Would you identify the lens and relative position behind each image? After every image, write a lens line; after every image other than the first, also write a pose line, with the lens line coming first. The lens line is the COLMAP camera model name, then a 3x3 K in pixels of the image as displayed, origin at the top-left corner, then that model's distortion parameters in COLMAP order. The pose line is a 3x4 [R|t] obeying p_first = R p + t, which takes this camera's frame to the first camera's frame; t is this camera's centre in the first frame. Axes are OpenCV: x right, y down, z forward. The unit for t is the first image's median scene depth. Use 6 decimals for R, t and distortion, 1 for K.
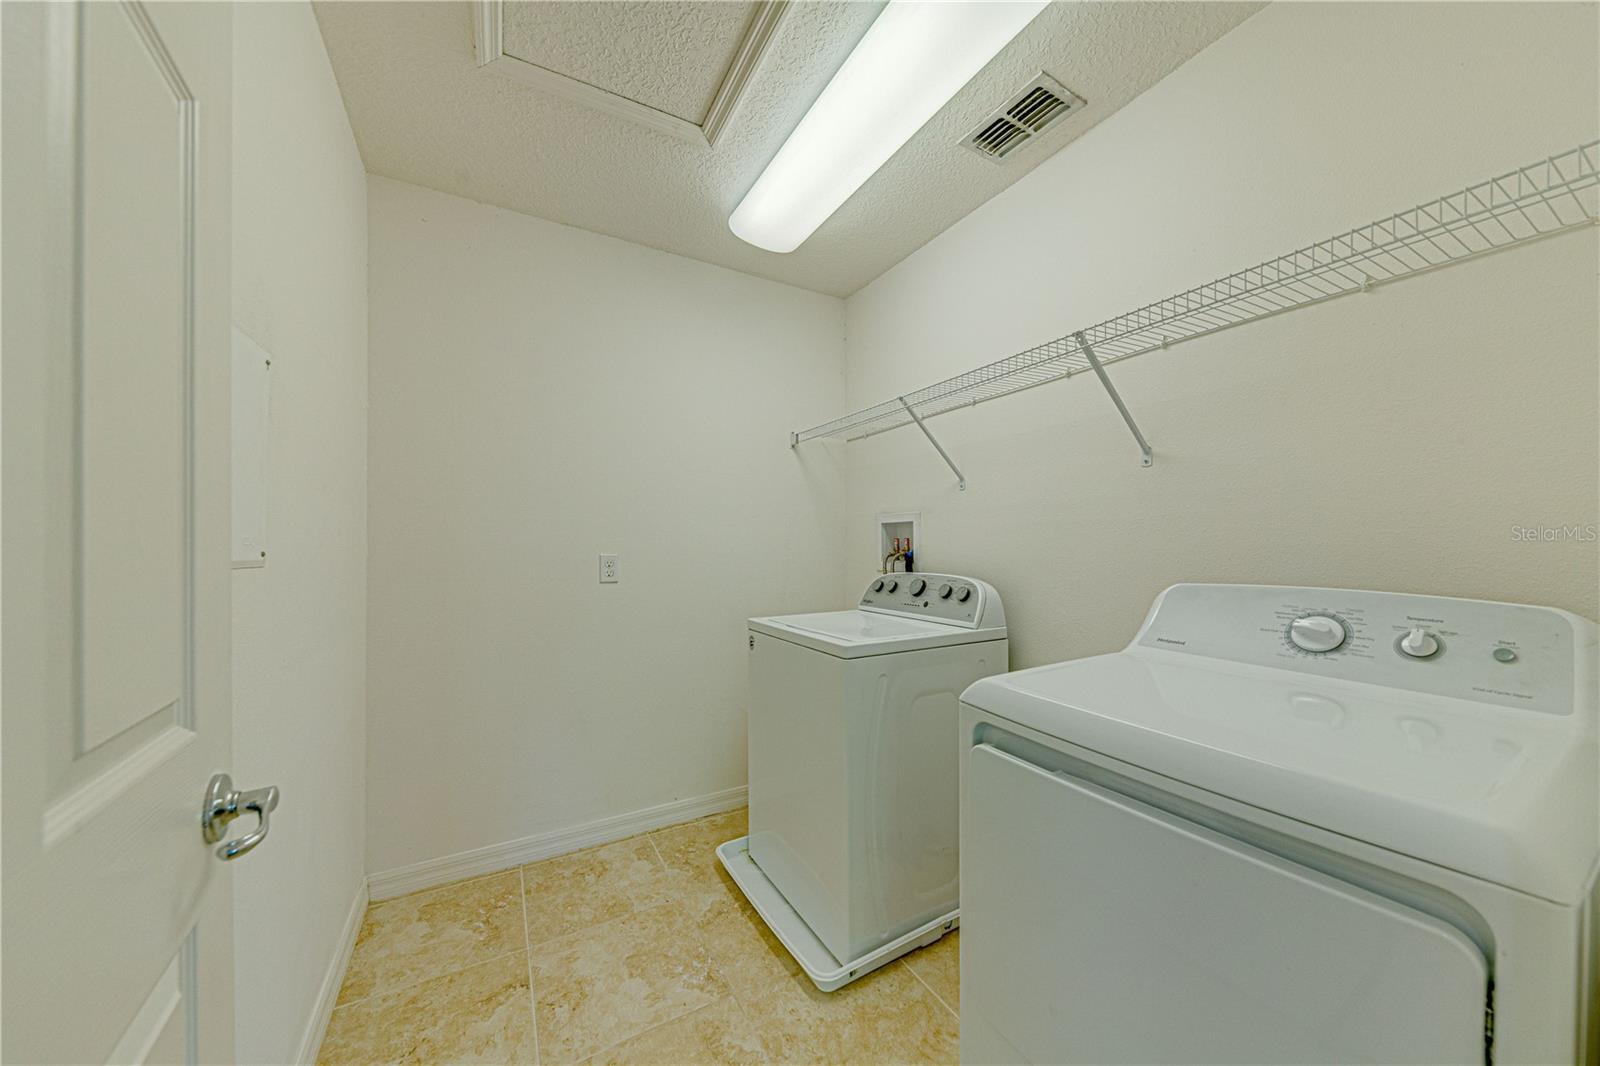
lens RADIAL K [[555.2, 0, 800.0], [0, 555.2, 543.9], [0, 0, 1]] dist [0.010404, -0.004344]
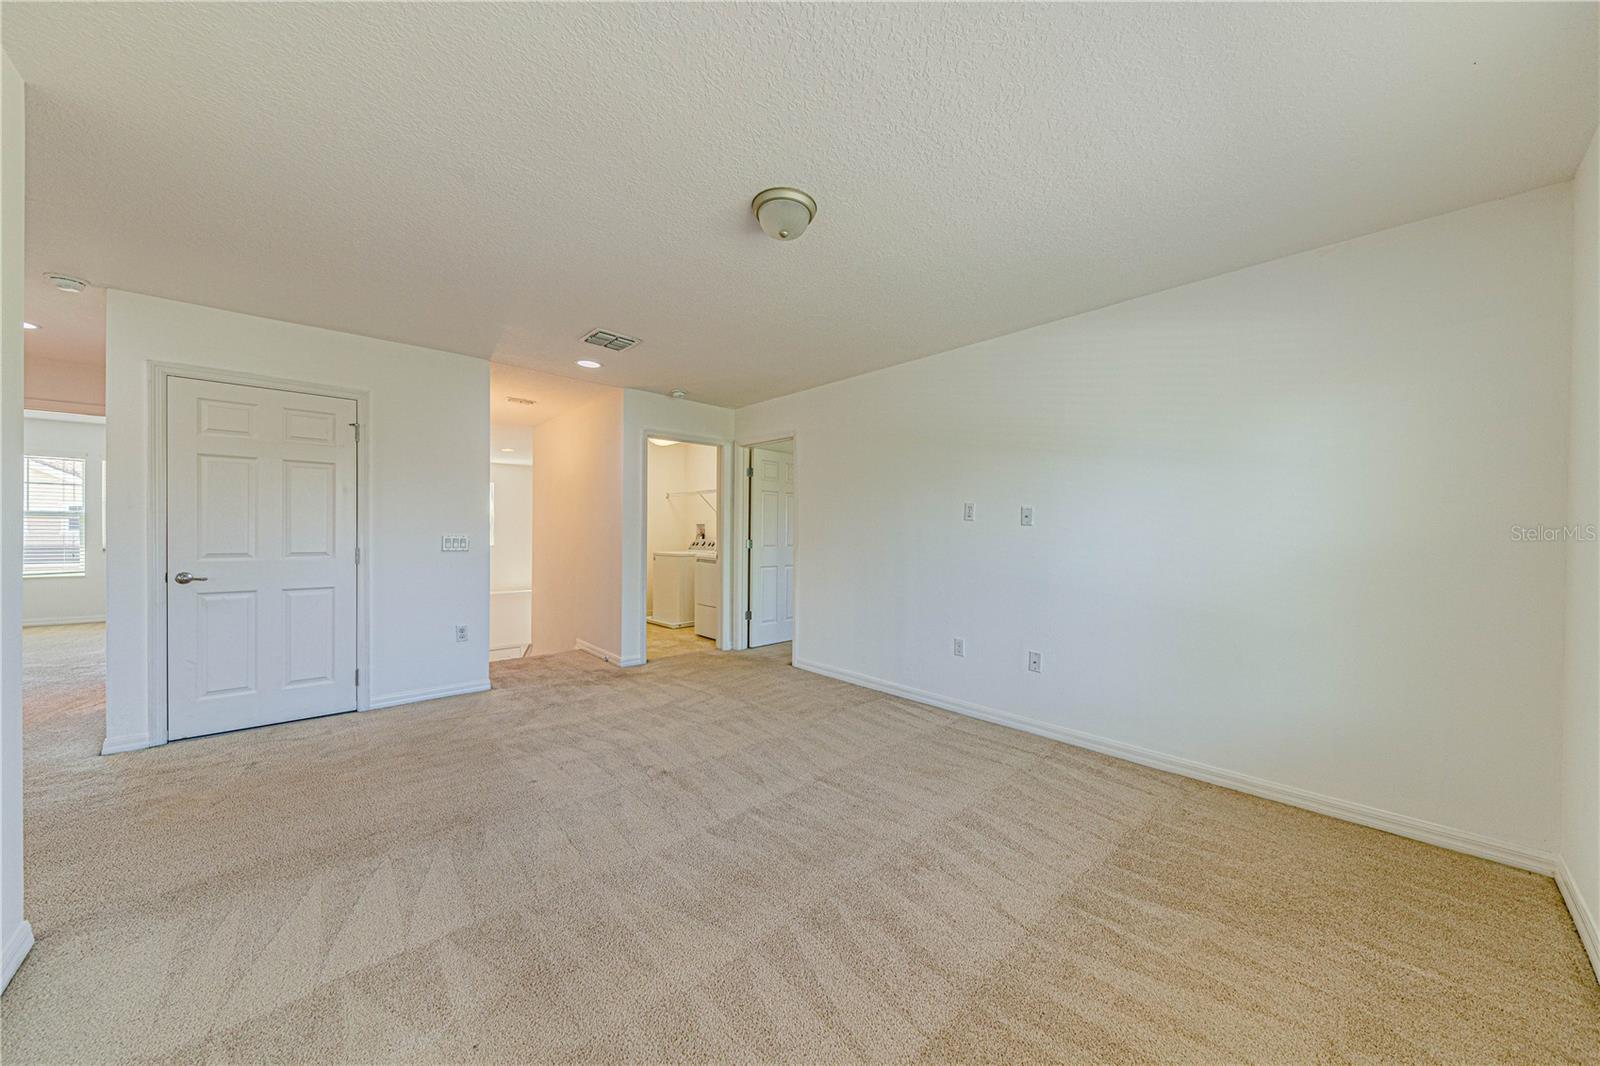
lens RADIAL K [[555.2, 0, 801.5], [0, 555.2, 531.8], [0, 0, 1]] dist [0.010404, -0.004344]
pose [[0.975270, 0.000813, 0.221016, 0.037853], [-0.002422, 0.999973, 0.007007, -0.019178], [-0.221004, -0.007368, 0.975245, -2.369391]]
